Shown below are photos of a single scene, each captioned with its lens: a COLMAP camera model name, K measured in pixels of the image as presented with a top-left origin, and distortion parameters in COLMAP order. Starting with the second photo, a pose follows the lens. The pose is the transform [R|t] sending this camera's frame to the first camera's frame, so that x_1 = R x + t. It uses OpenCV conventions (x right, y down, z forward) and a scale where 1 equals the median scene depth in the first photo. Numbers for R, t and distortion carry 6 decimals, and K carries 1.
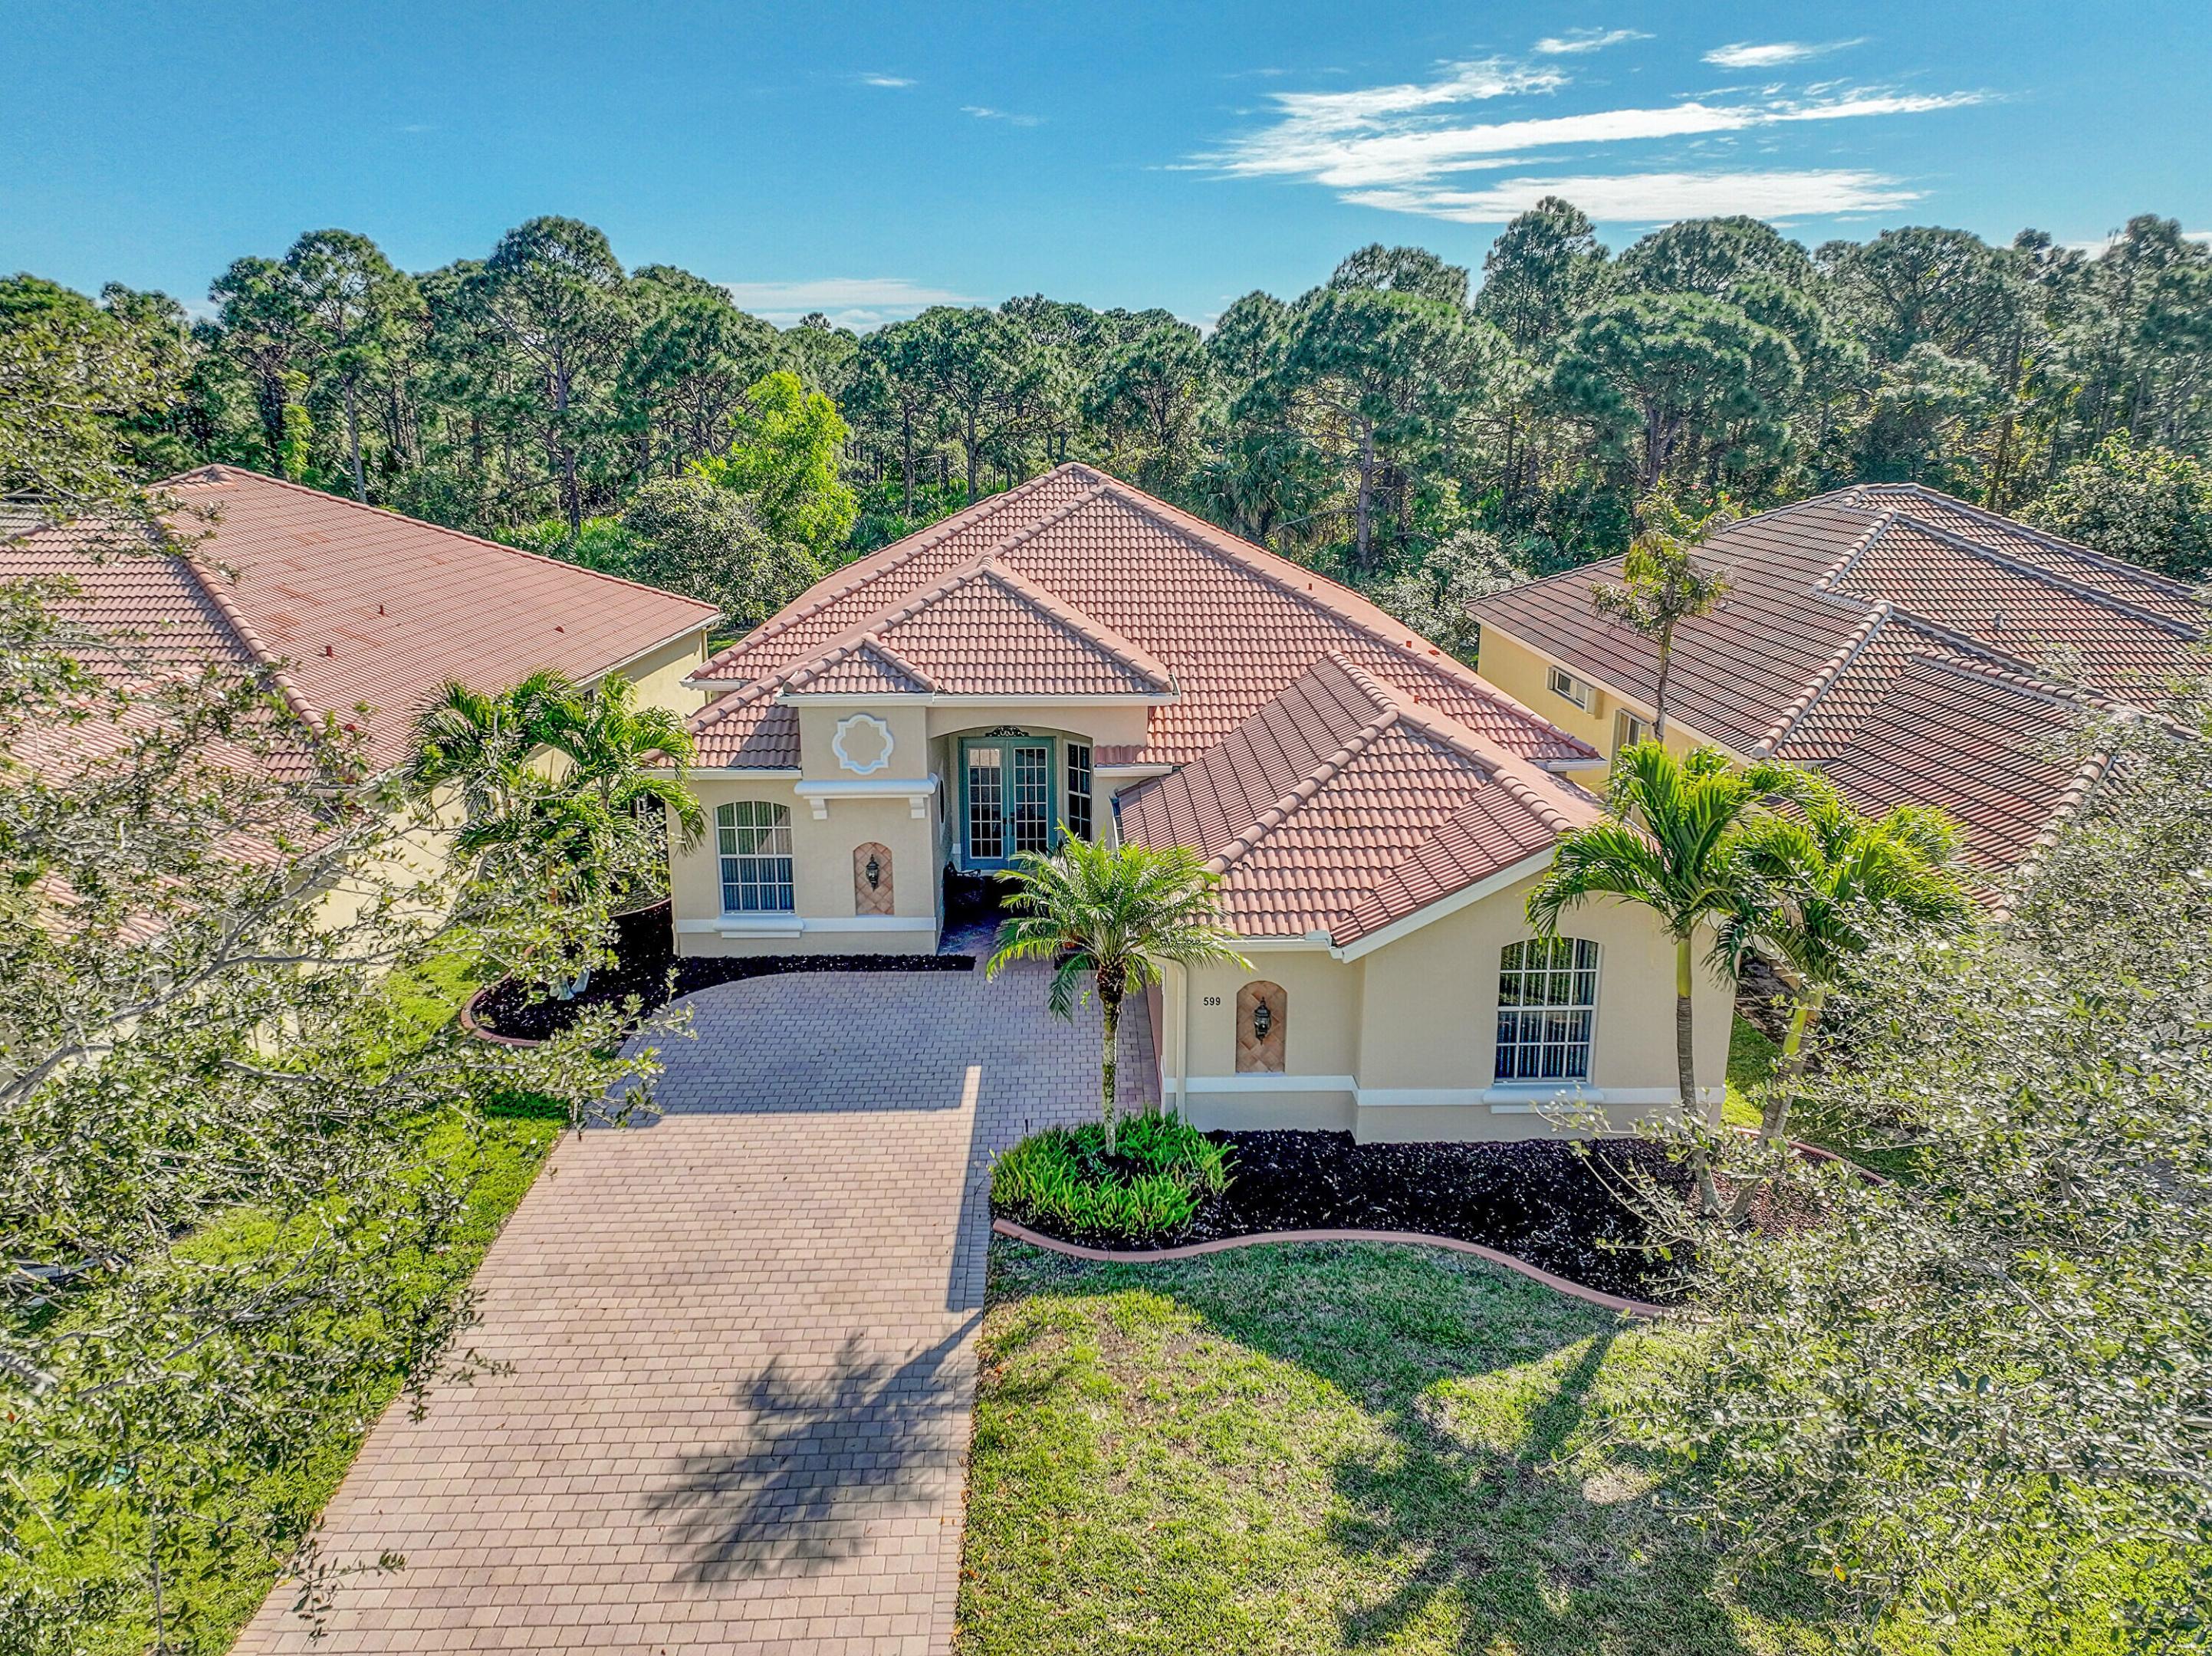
lens RADIAL K [[1547.3, 0, 1109.7], [0, 1547.3, 820.6], [0, 0, 1]] dist [0.003667, 0.014279]
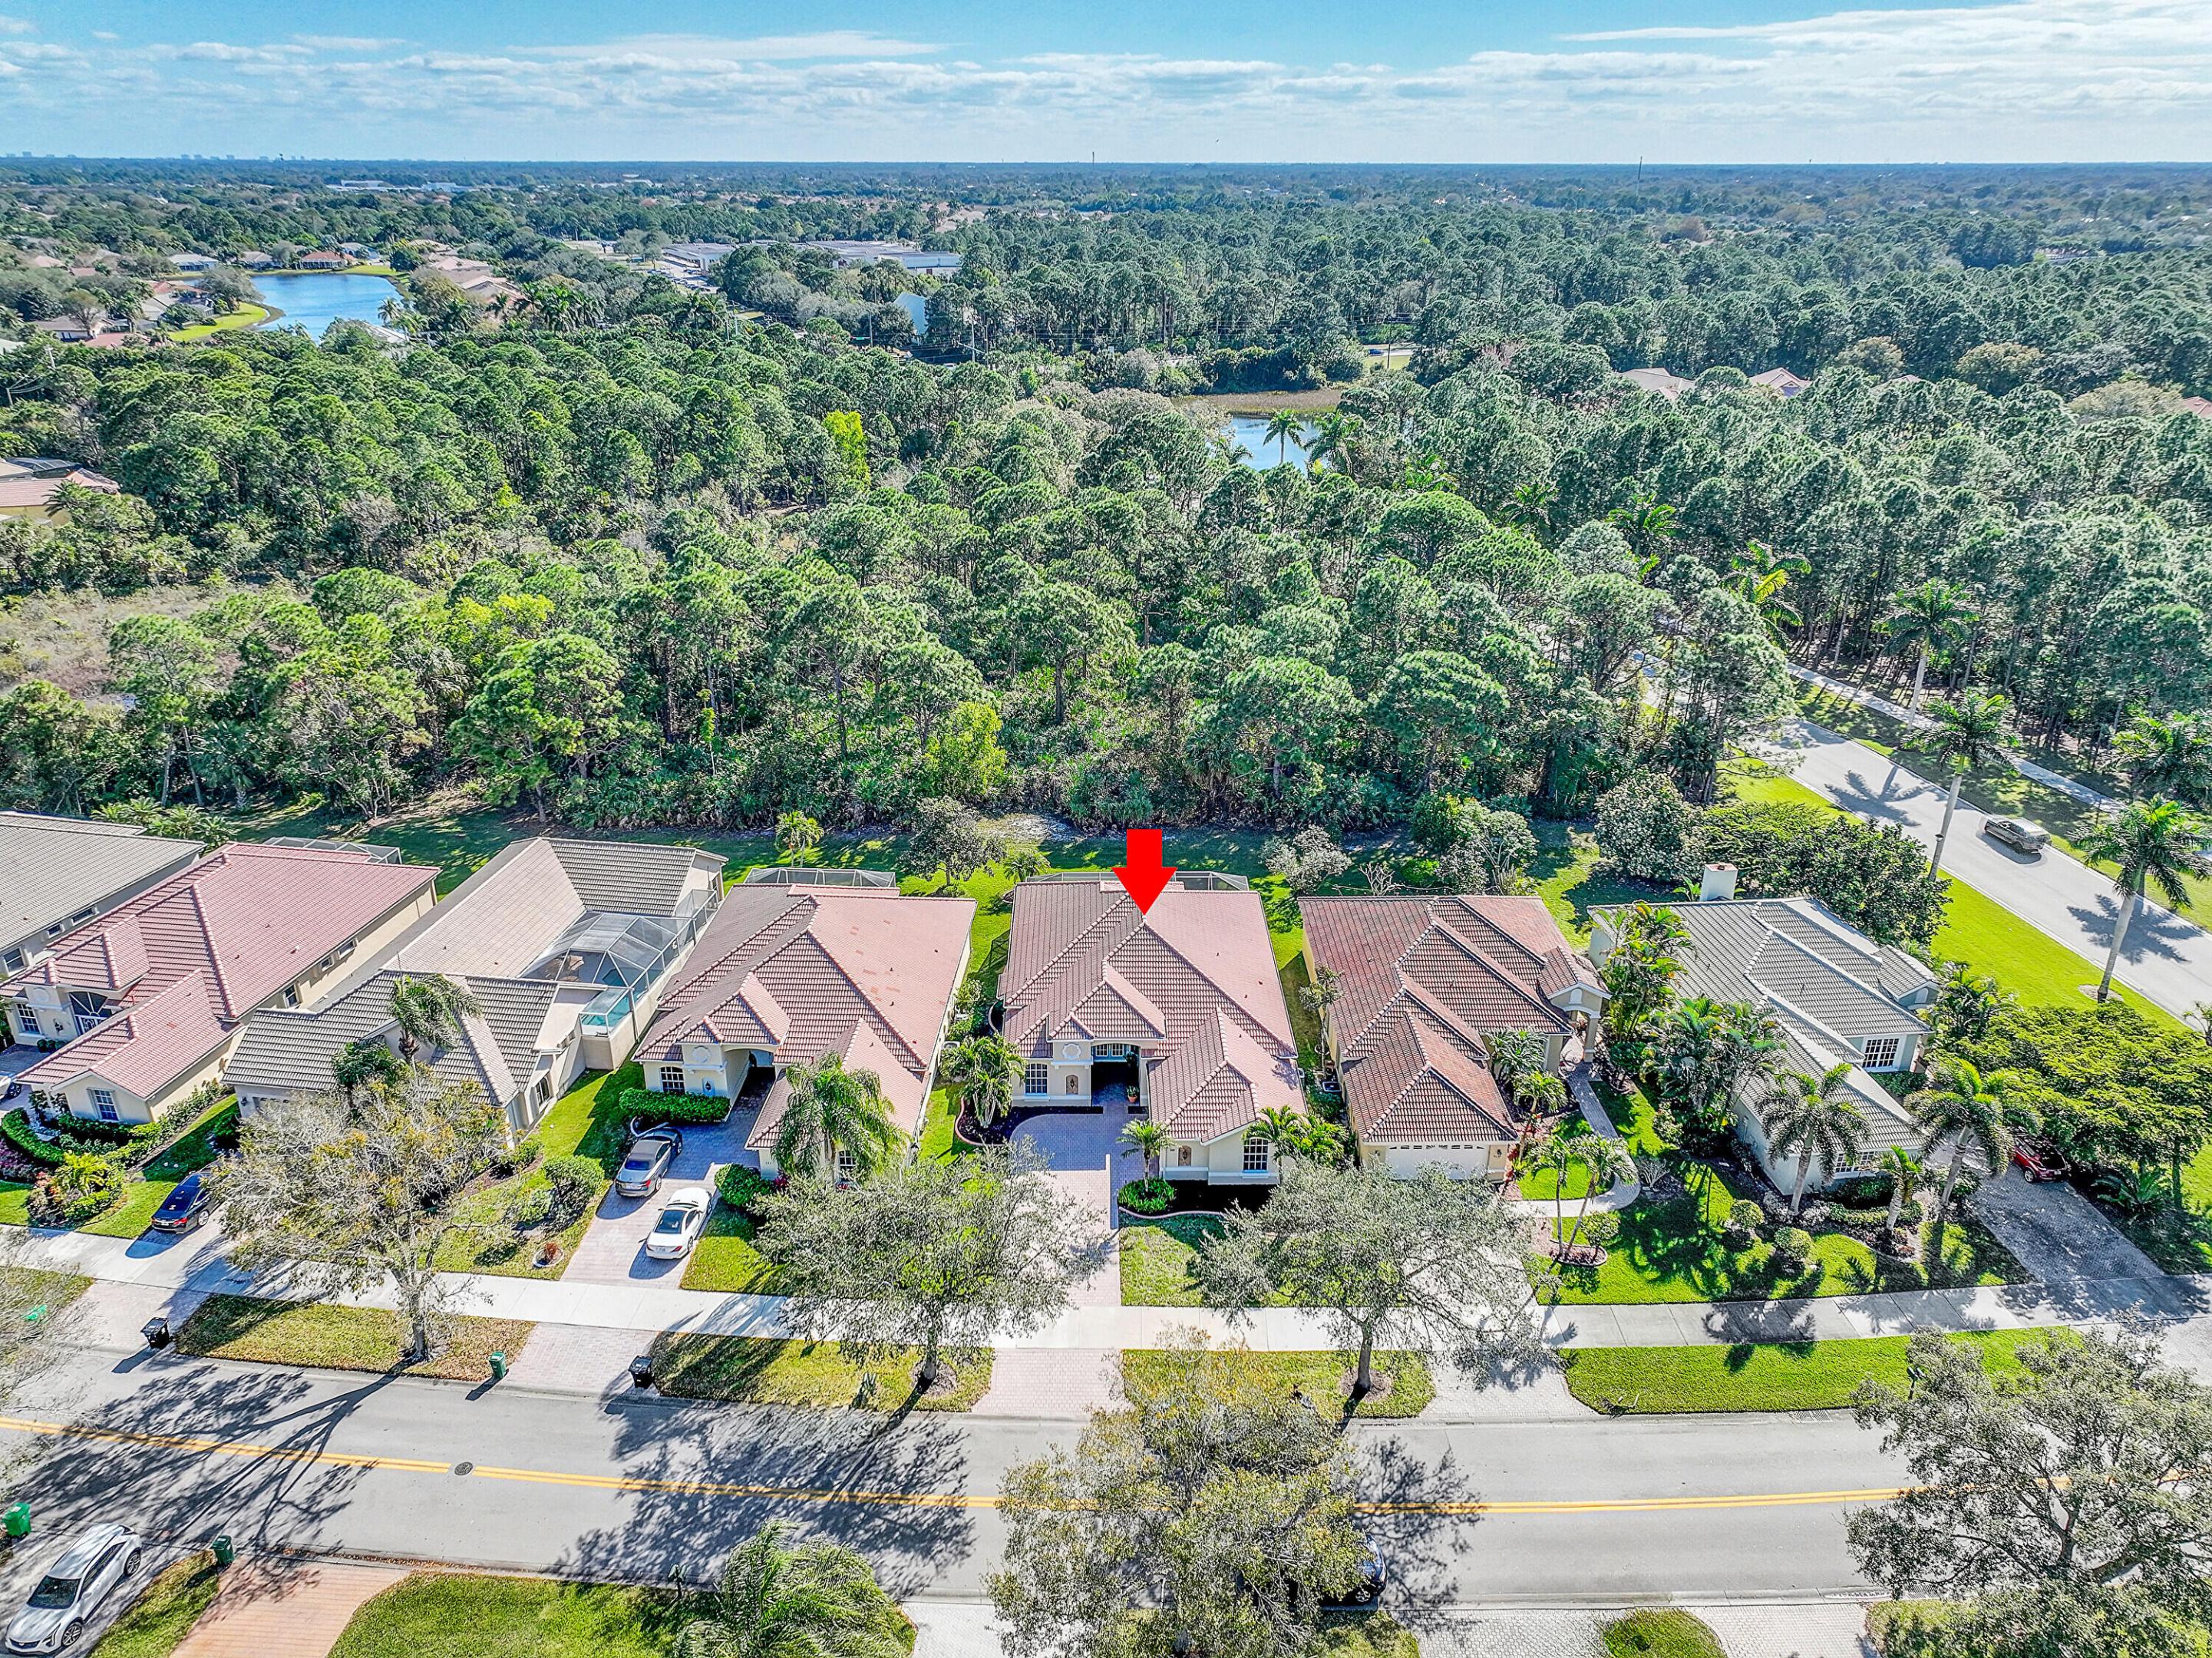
lens RADIAL K [[1547.4, 0, 1102.3], [0, 1547.4, 833.2], [0, 0, 1]] dist [0.003667, 0.014279]
pose [[0.999813, 0.018060, -0.006914, -0.099887], [-0.016842, 0.988907, 0.147577, -1.262575], [0.009503, -0.147433, 0.989026, -2.789621]]
